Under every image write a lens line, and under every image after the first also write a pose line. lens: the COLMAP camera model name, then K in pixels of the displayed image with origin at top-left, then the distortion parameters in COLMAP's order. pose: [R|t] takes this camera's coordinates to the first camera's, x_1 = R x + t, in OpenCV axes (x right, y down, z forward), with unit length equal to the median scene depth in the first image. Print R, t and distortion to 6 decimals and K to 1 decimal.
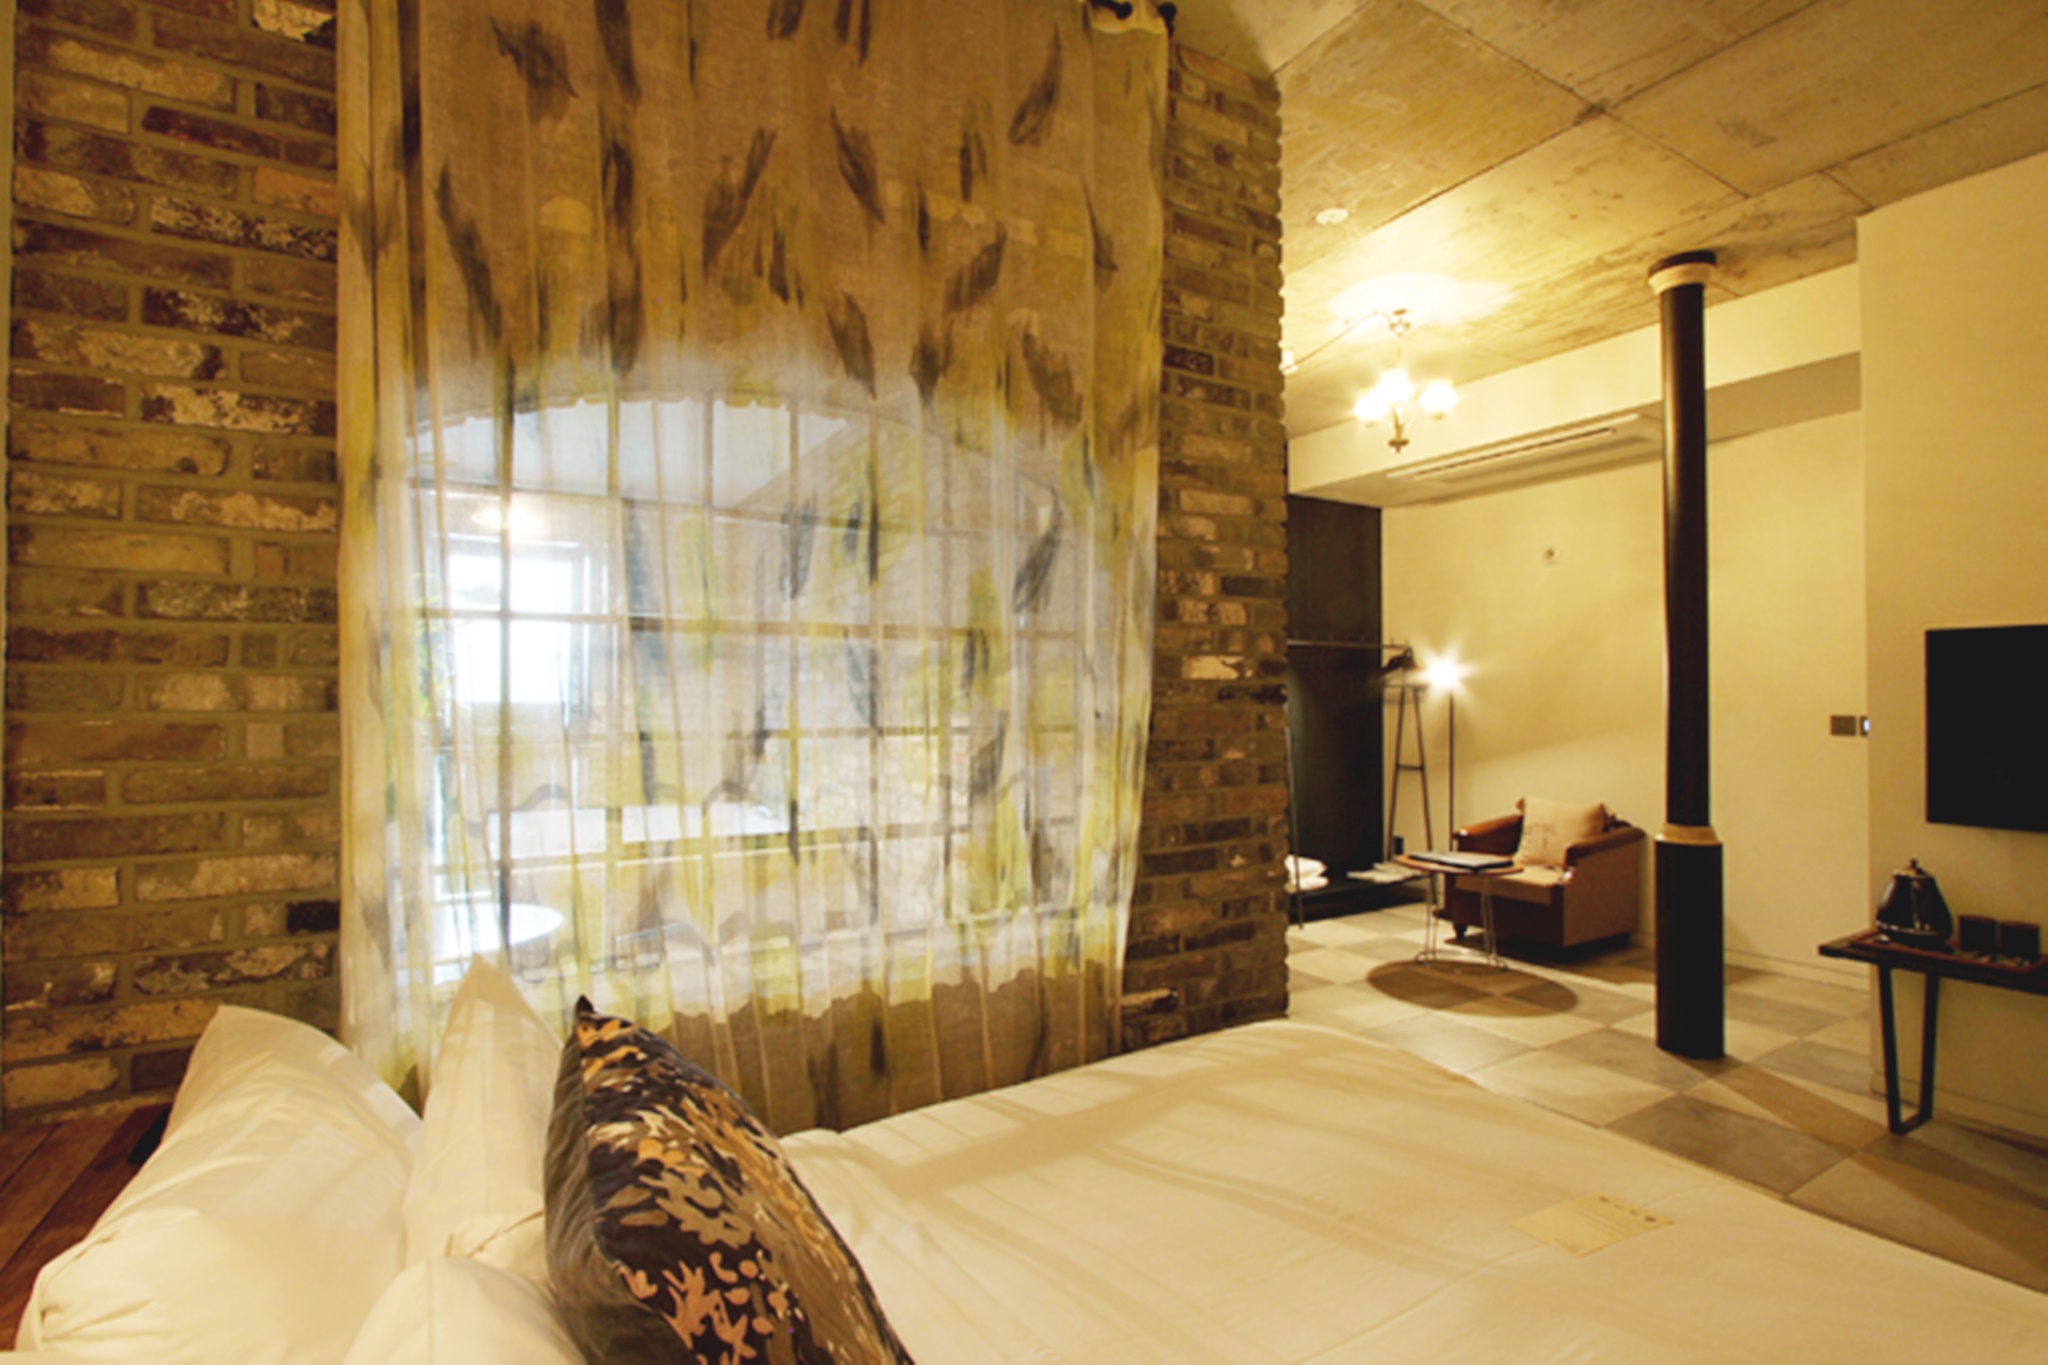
lens RADIAL K [[939.9, 0, 1022.6], [0, 939.9, 697.8], [0, 0, 1]] dist [-0.015433, 0.001560]
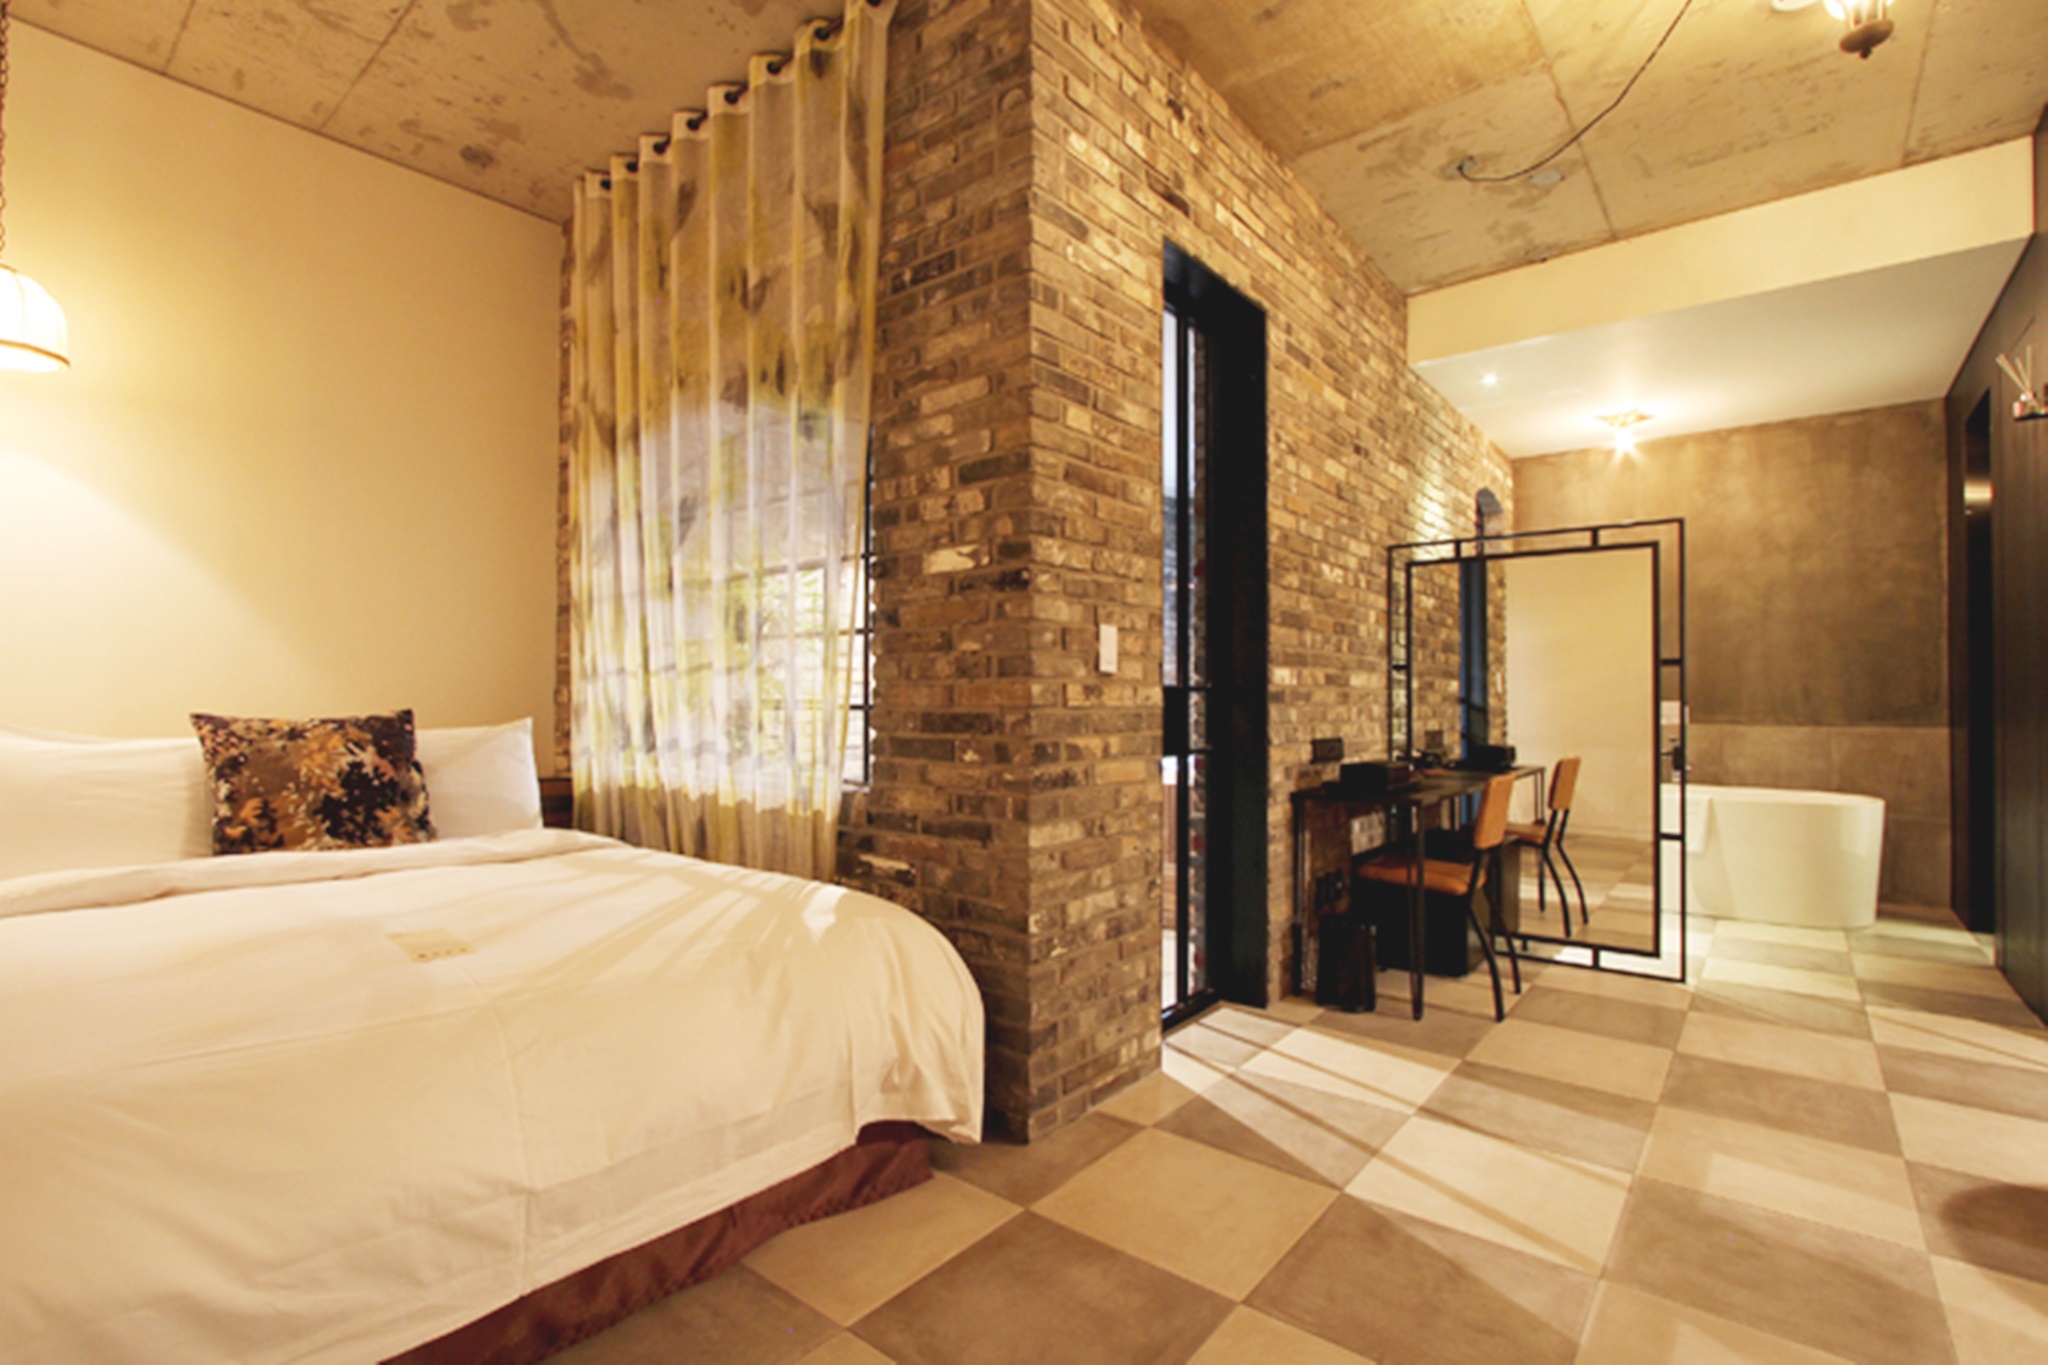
lens RADIAL K [[939.9, 0, 1022.9], [0, 939.9, 687.8], [0, 0, 1]] dist [-0.015433, 0.001560]
pose [[0.342559, -0.007458, -0.939467, 1.175169], [0.000573, 0.999970, -0.007730, 0.112965], [0.939496, 0.002109, 0.342553, 0.730637]]
